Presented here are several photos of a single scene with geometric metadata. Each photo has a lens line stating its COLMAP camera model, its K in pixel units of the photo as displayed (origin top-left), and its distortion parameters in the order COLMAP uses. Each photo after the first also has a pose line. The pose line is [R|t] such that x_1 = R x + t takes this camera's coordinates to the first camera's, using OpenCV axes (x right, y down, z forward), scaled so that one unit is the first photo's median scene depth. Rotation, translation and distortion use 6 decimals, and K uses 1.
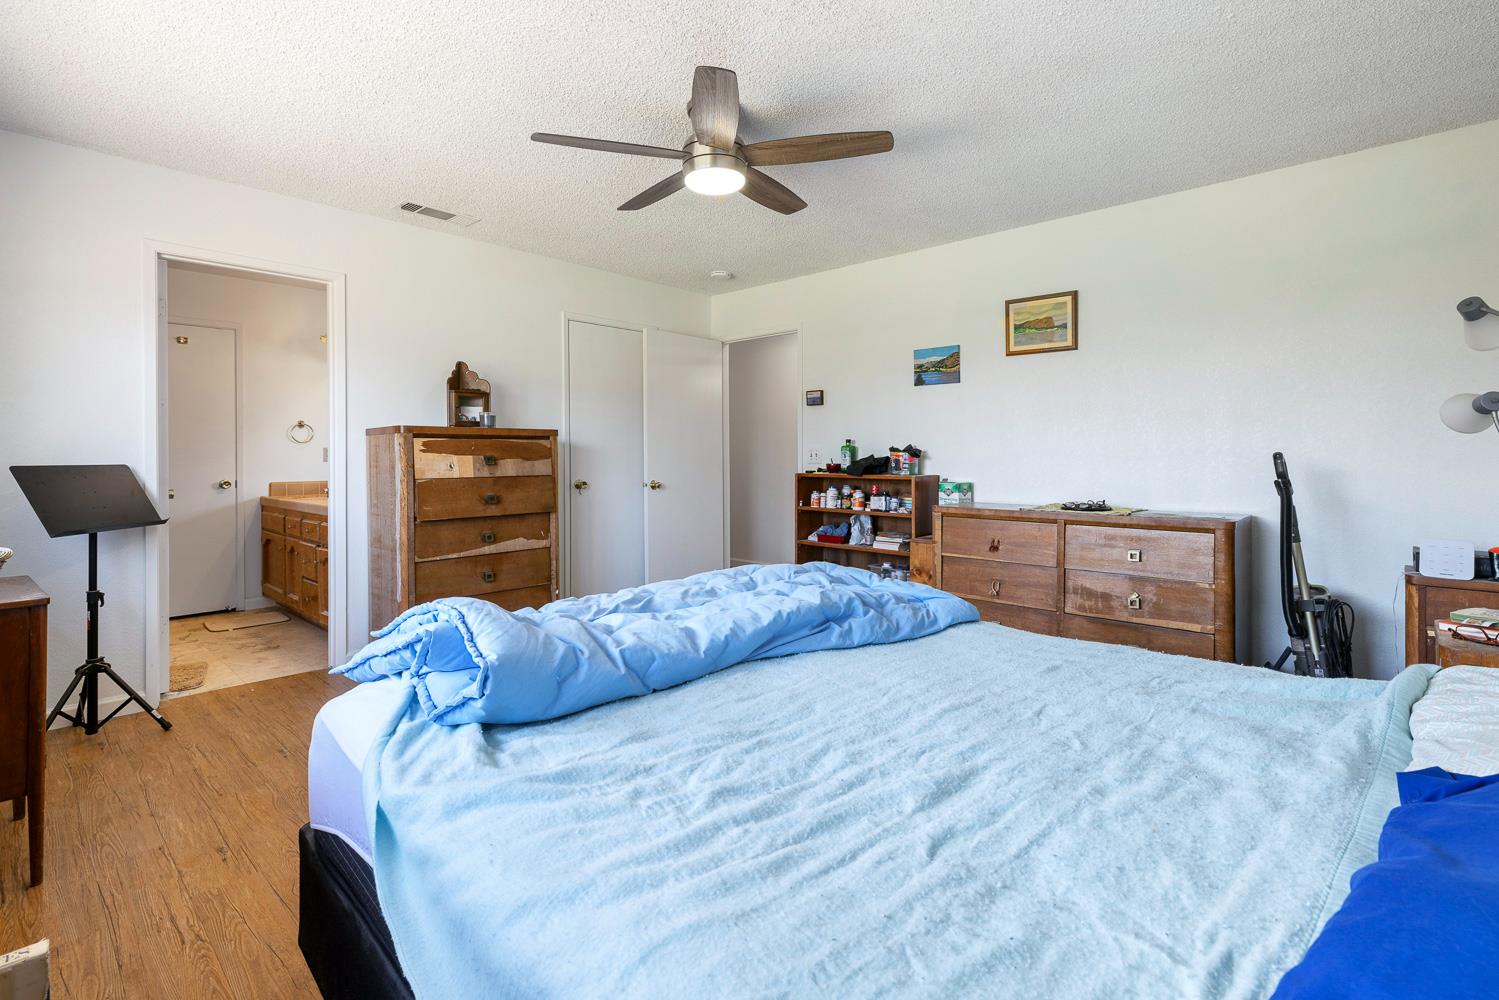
lens RADIAL K [[662.6, 0, 748.8], [0, 662.6, 462.4], [0, 0, 1]] dist [0.000751, 0.000023]
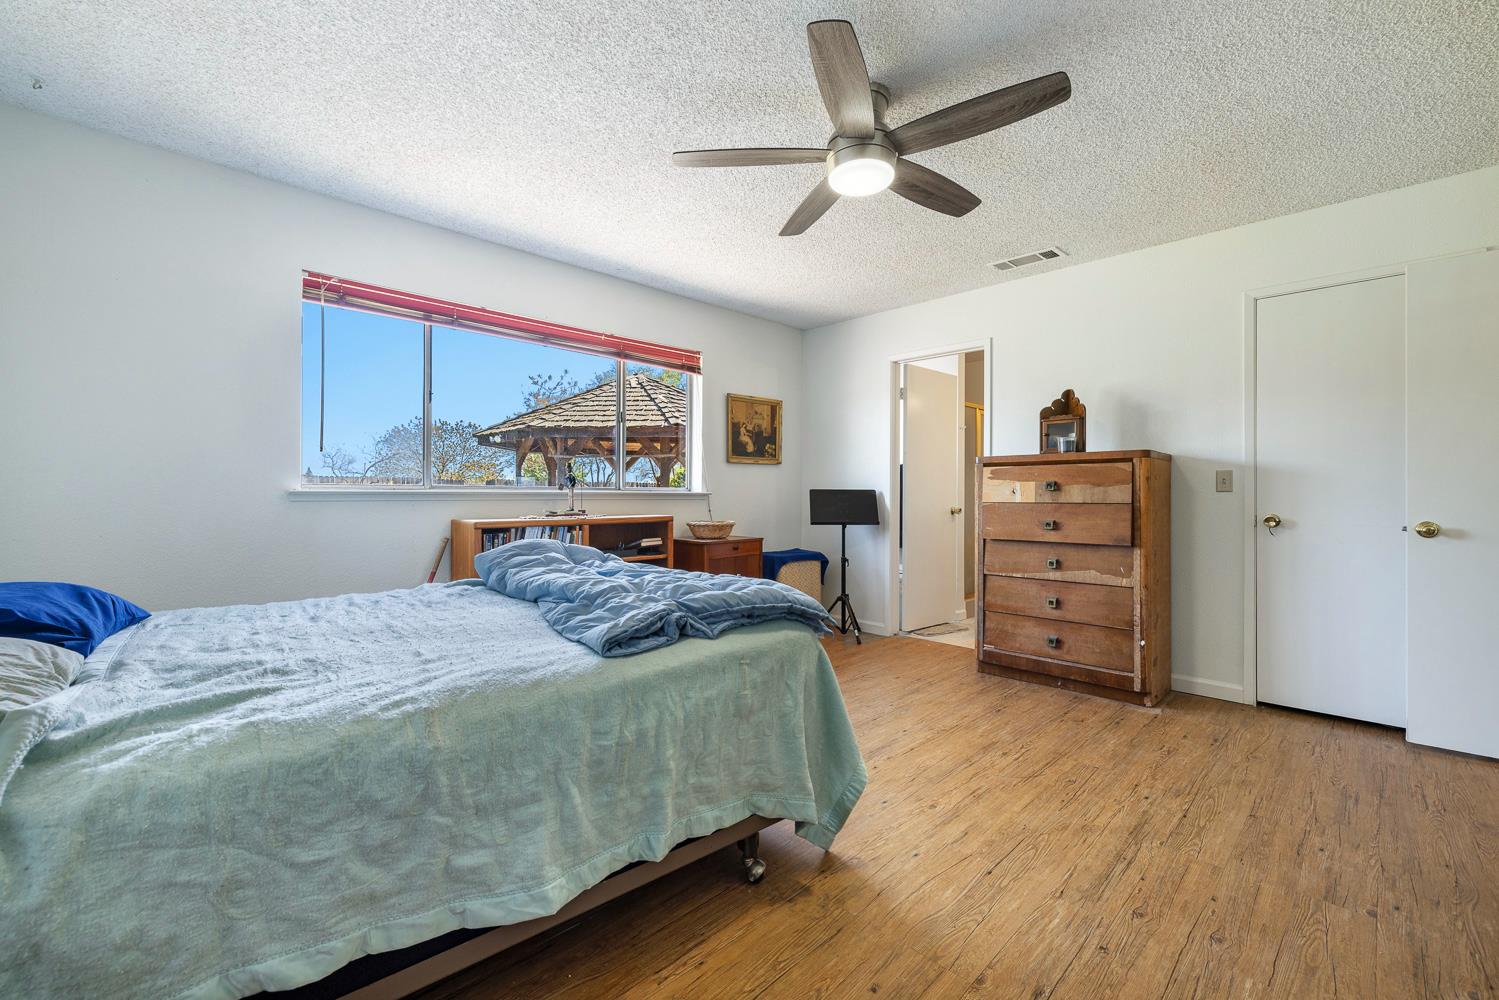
lens RADIAL K [[645.5, 0, 743.1], [0, 645.5, 487.1], [0, 0, 1]] dist [0.000061, 0.000038]
pose [[-0.041027, -0.010891, -0.999099, 0.598929], [-0.012759, 0.999865, -0.010376, 0.014207], [0.999077, 0.012322, -0.041160, 0.572439]]
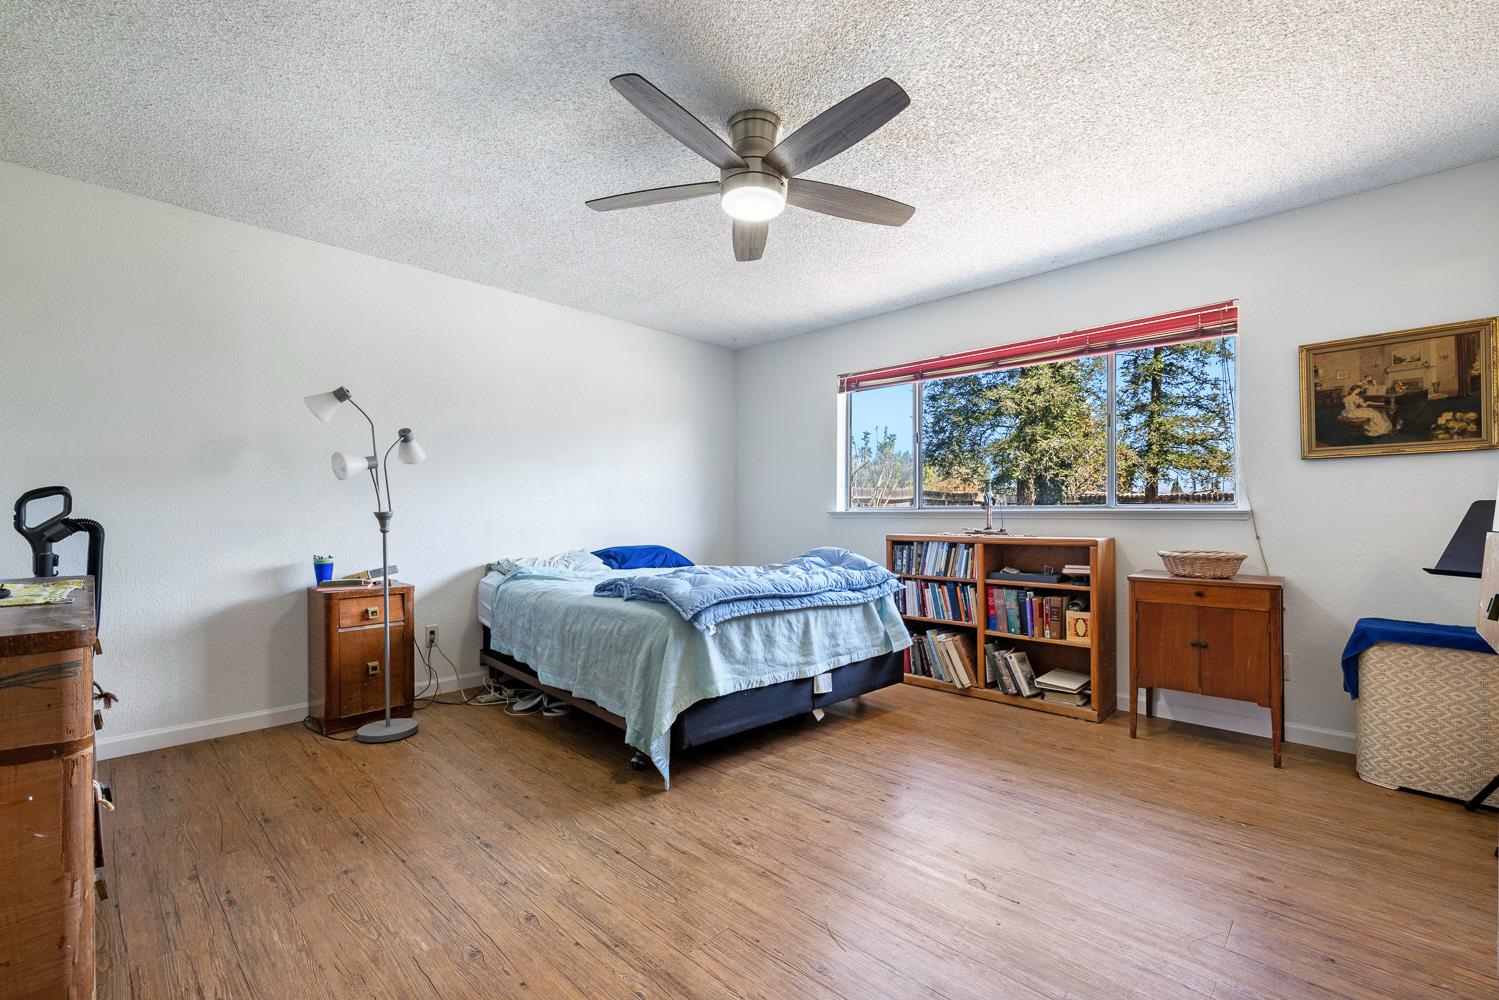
lens RADIAL K [[649.4, 0, 749.5], [0, 649.4, 500.0], [0, 0, 1]] dist [0.000969, 0.000229]
pose [[-0.999360, 0.003415, 0.035613, -0.033770], [0.003056, 0.999944, -0.010148, 0.007351], [-0.035646, -0.010033, -0.999314, 1.290468]]
